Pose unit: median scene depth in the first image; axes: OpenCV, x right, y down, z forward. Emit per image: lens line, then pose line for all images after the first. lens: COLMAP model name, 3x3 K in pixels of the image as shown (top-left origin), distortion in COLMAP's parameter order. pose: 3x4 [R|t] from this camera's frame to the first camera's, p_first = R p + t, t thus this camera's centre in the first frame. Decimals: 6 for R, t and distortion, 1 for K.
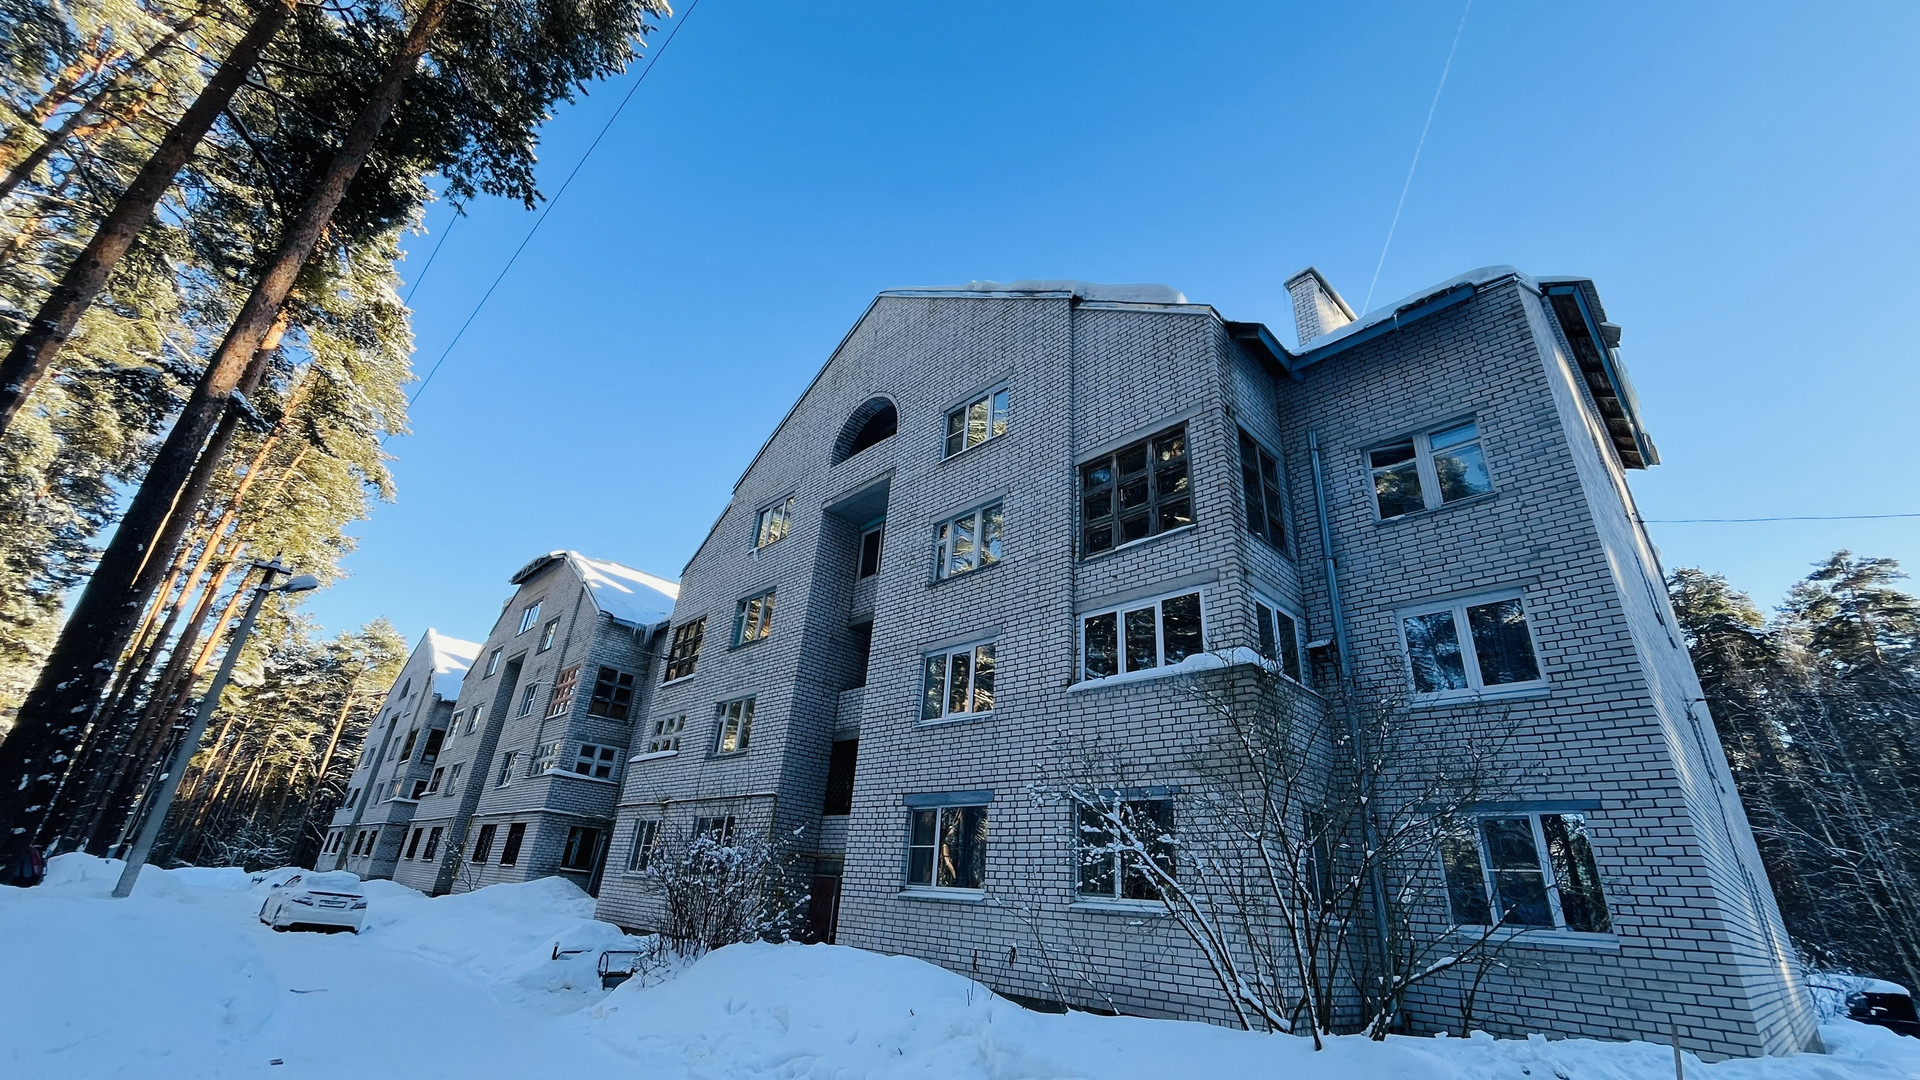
lens RADIAL K [[773.6, 0, 949.8], [0, 773.6, 538.5], [0, 0, 1]] dist [-0.002761, -0.000127]
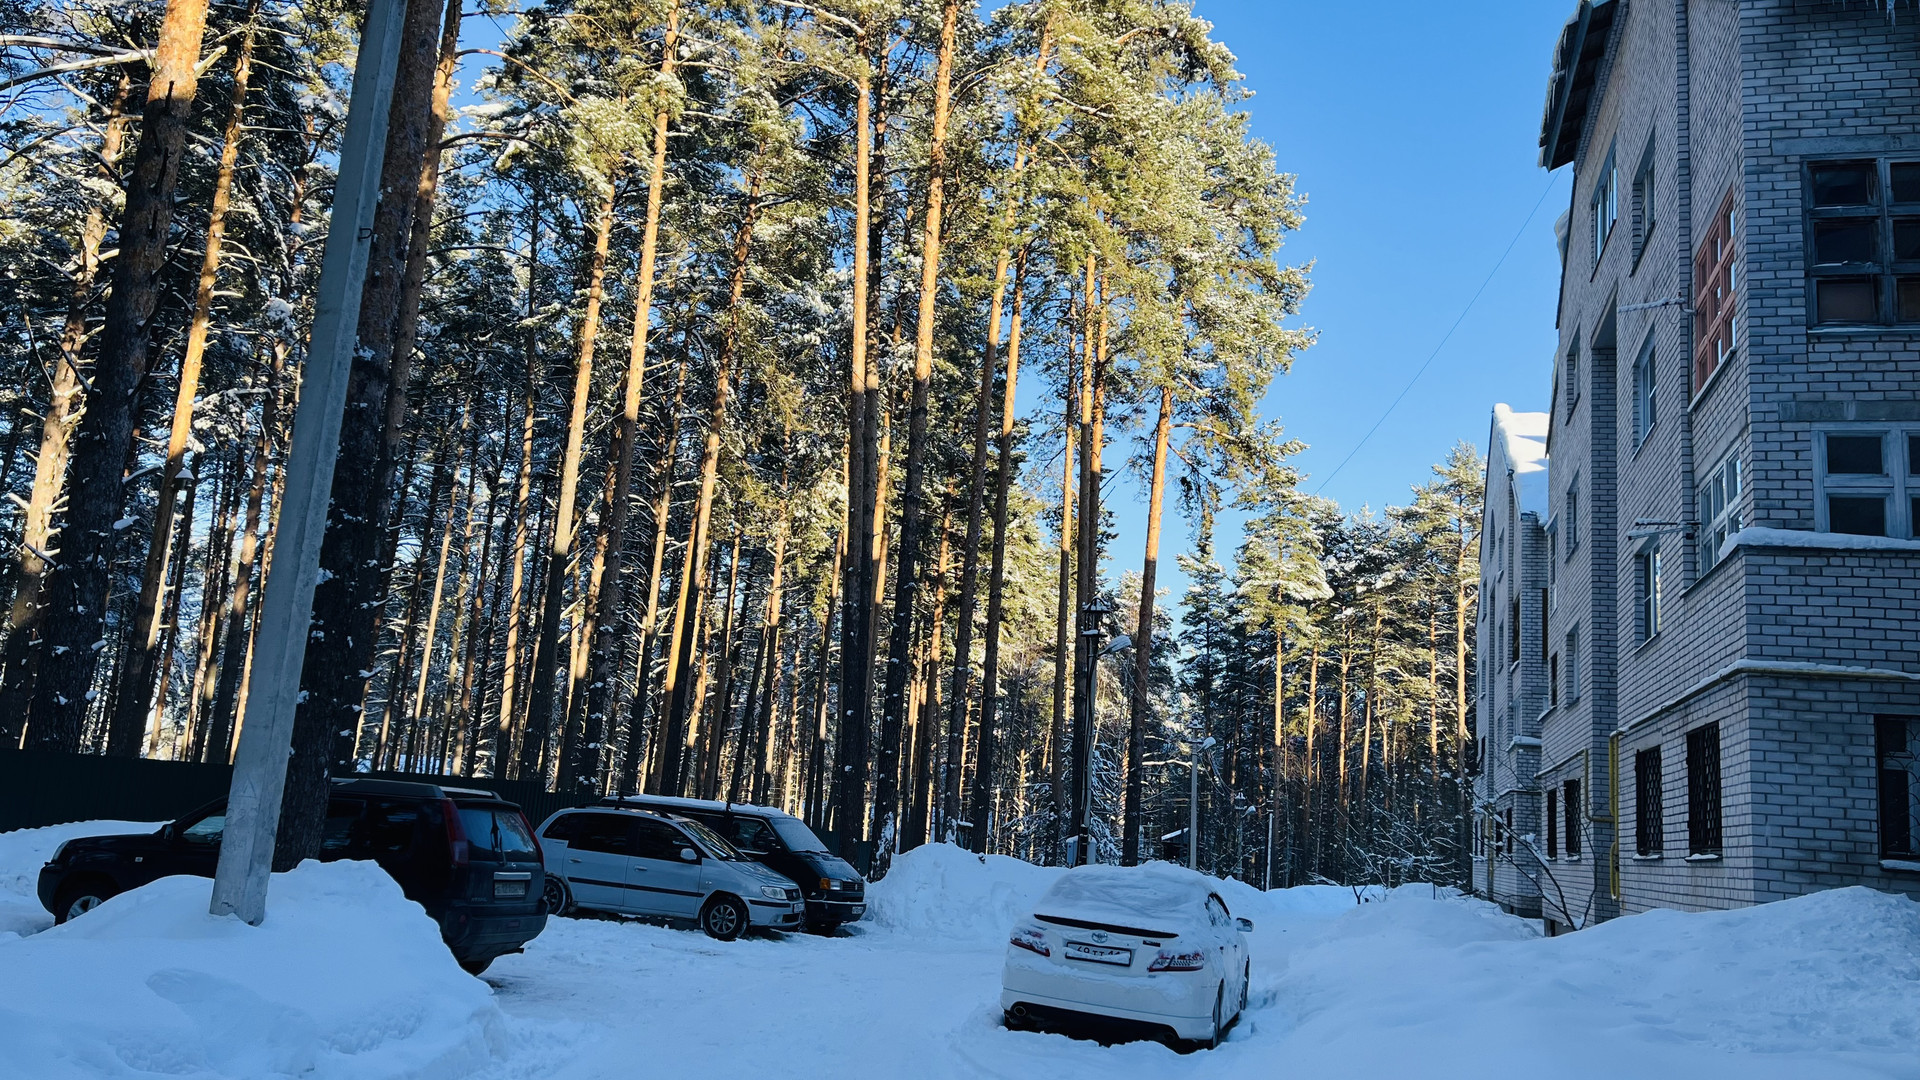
lens RADIAL K [[1430.0, 0, 959.7], [0, 1430.0, 550.3], [0, 0, 1]] dist [0.013329, 0.000948]
pose [[0.488157, -0.197623, -0.850087, -0.304418], [0.334049, 0.942163, -0.027203, 0.328864], [0.806296, -0.270692, 0.525939, 0.721783]]
